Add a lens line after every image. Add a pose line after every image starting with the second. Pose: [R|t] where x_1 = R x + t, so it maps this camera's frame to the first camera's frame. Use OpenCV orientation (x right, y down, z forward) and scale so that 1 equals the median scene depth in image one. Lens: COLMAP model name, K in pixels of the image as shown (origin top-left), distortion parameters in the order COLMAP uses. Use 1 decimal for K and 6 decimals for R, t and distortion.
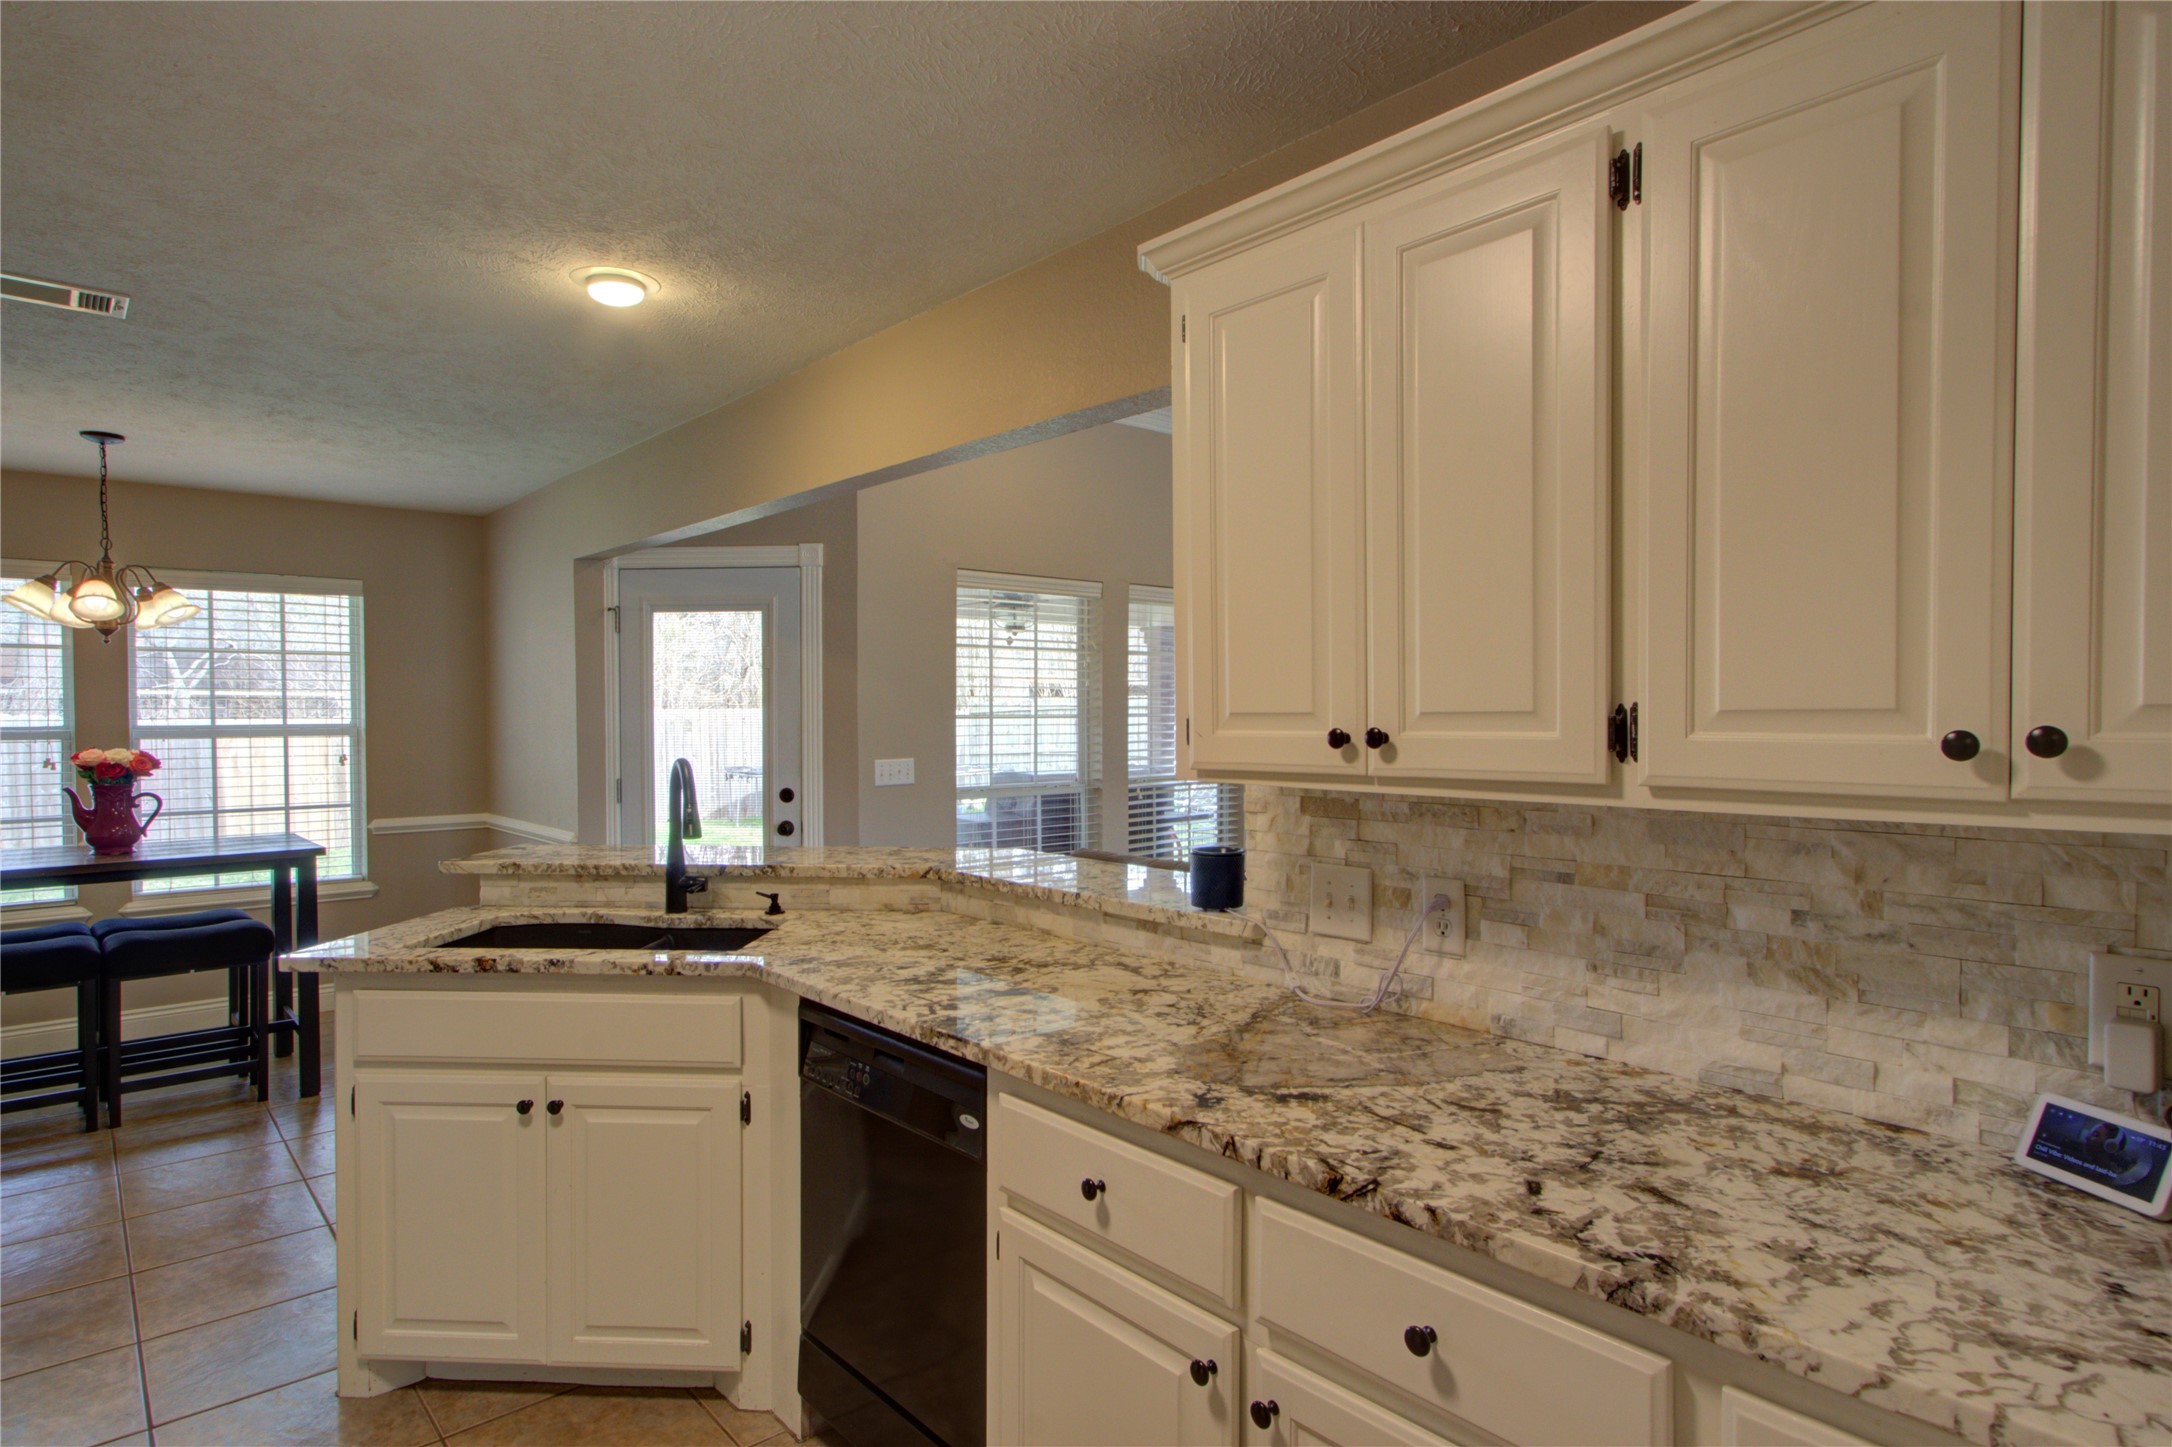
lens RADIAL K [[1181.1, 0, 1073.2], [0, 1181.1, 734.4], [0, 0, 1]] dist [-0.018743, 0.031531]
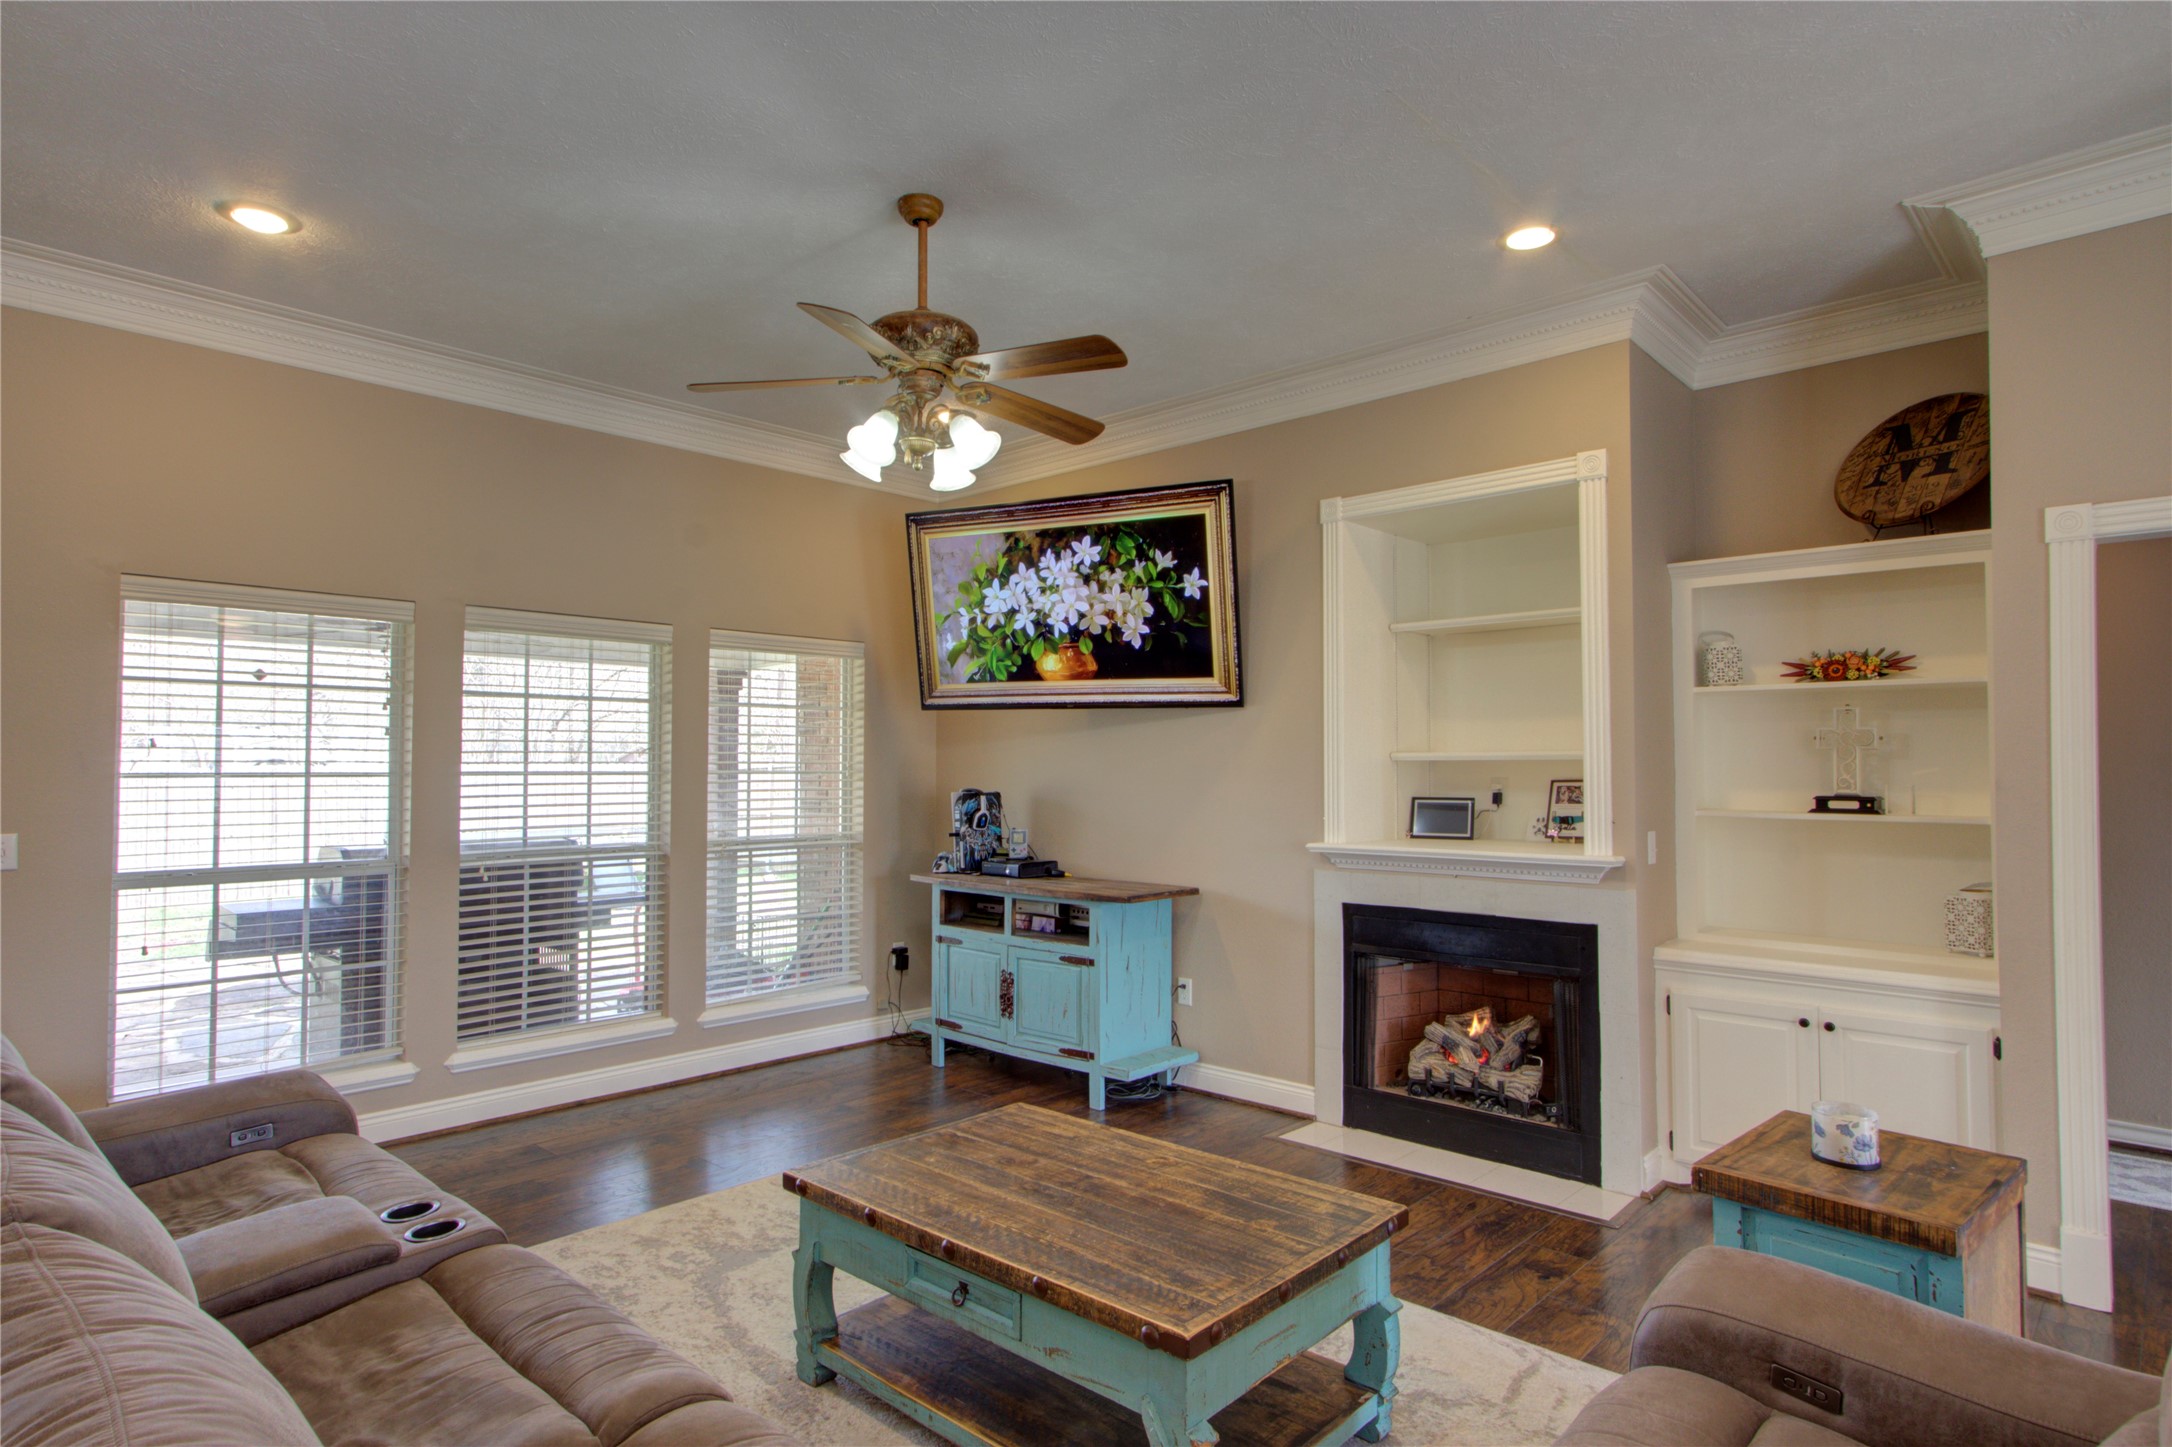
lens RADIAL K [[1181.1, 0, 1073.2], [0, 1181.1, 734.4], [0, 0, 1]] dist [-0.018743, 0.031531]
pose [[0.993768, 0.006315, 0.111292, 0.437503], [-0.000860, 0.998799, -0.048995, -0.004824], [-0.111467, 0.048594, 0.992579, 0.212342]]
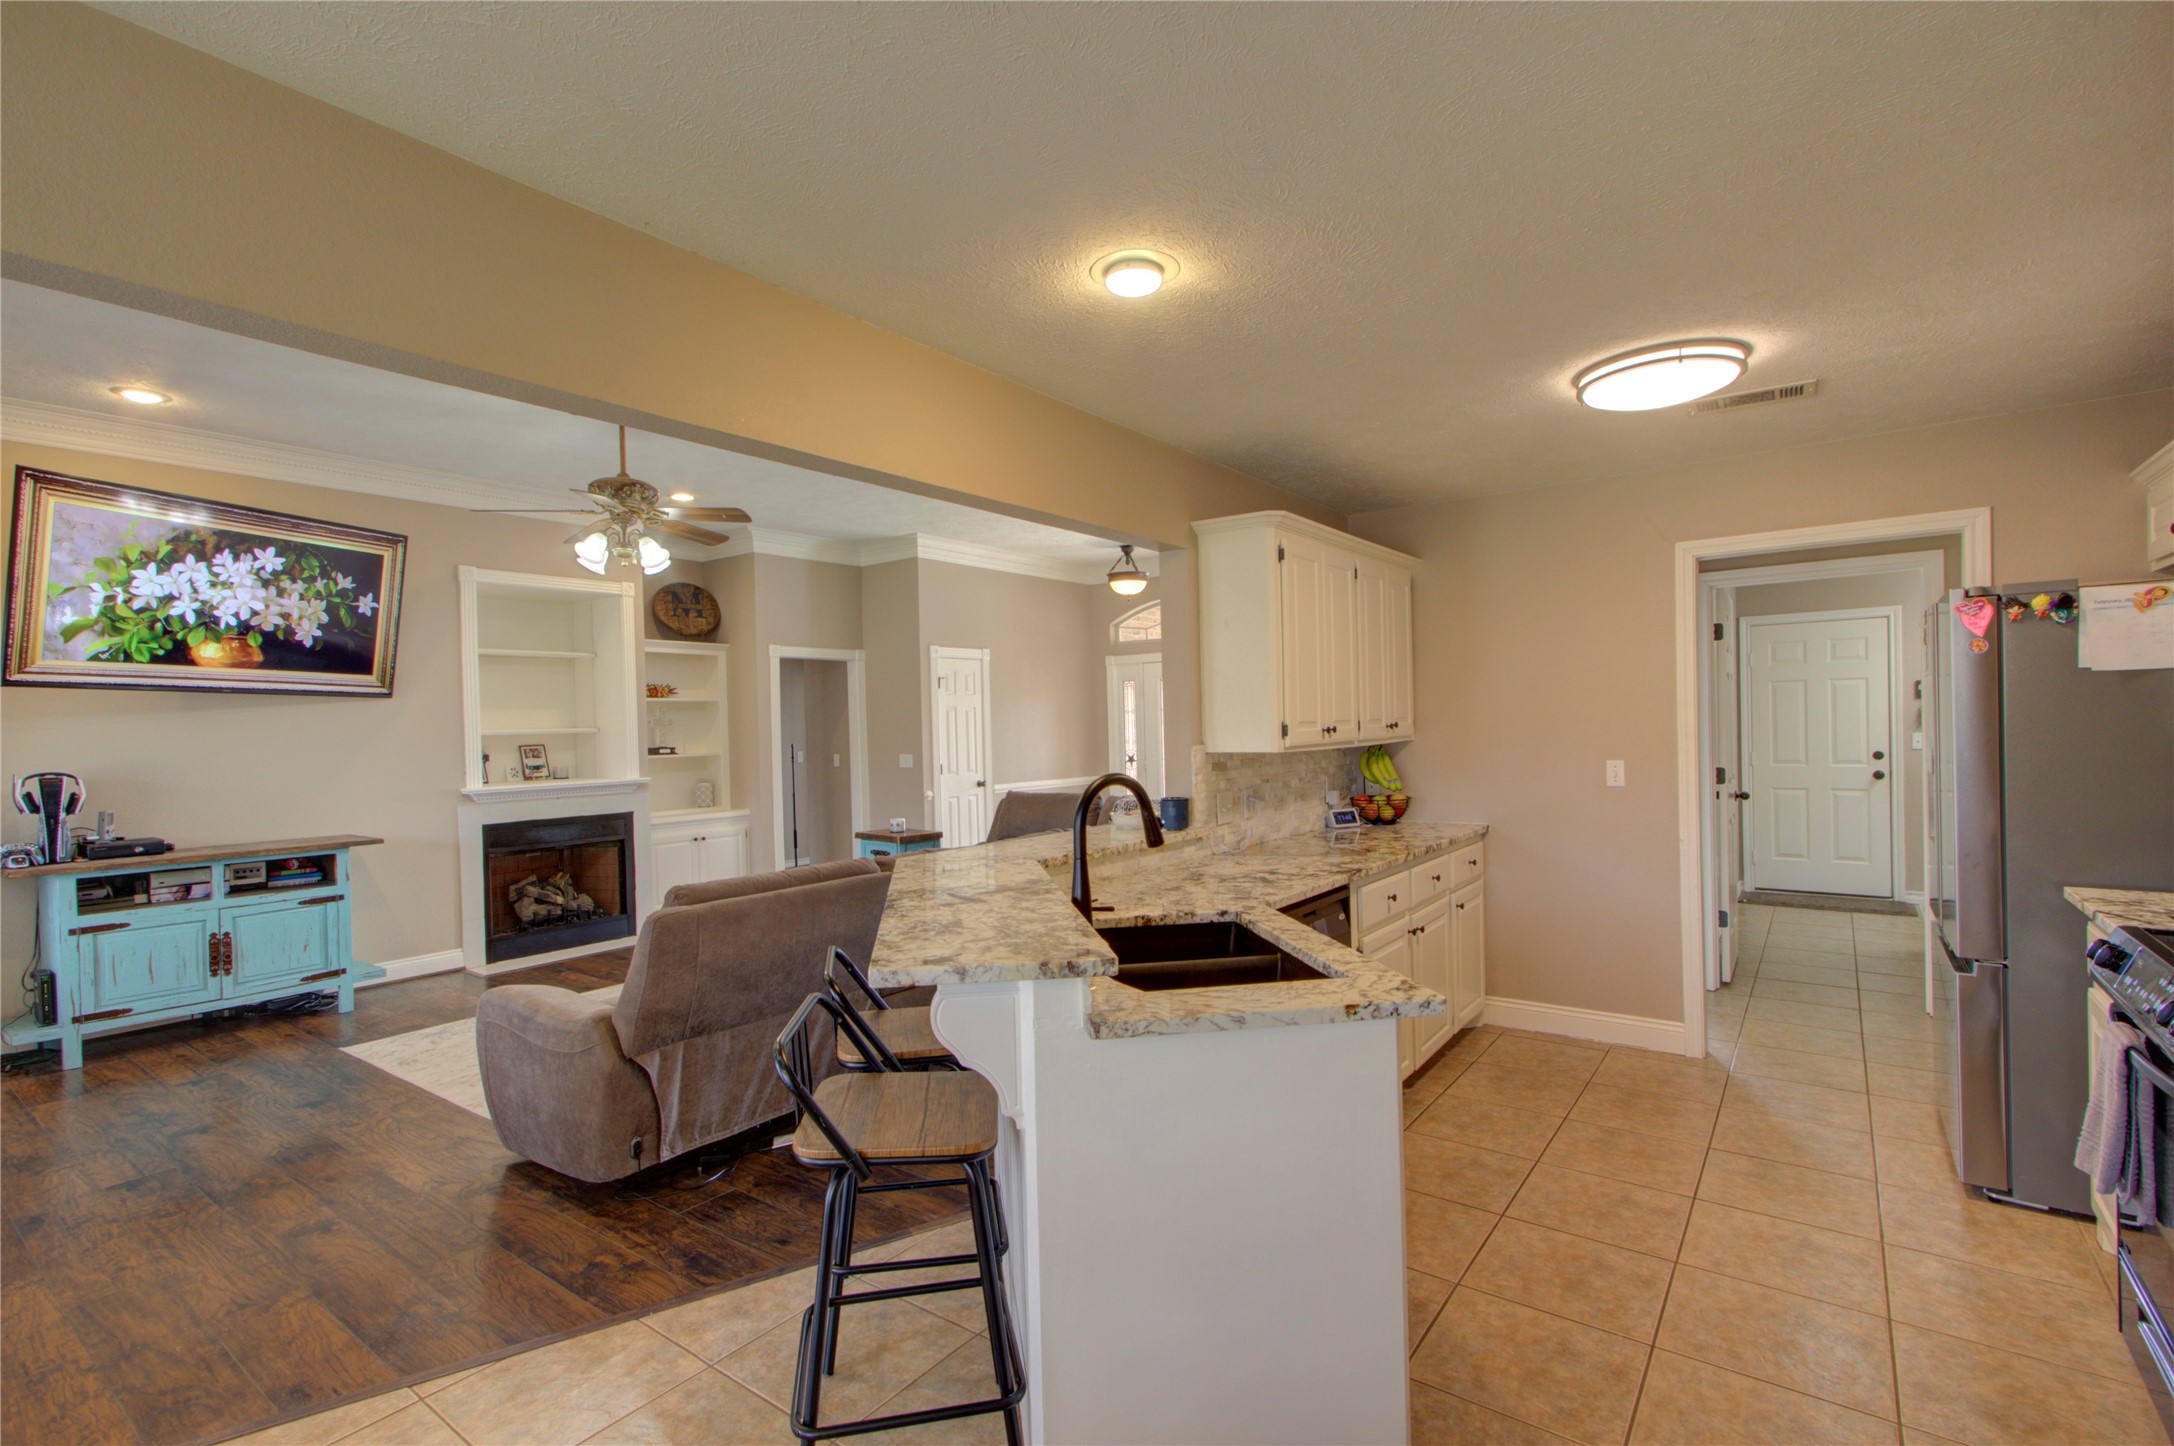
lens RADIAL K [[1005.9, 0, 1081.1], [0, 1005.9, 732.4], [0, 0, 1]] dist [0.015936, -0.001310]
pose [[-0.221237, 0.001238, 0.975219, -0.593728], [0.045483, 0.998924, 0.009051, -0.010650], [-0.974159, 0.046358, -0.221056, 0.641917]]
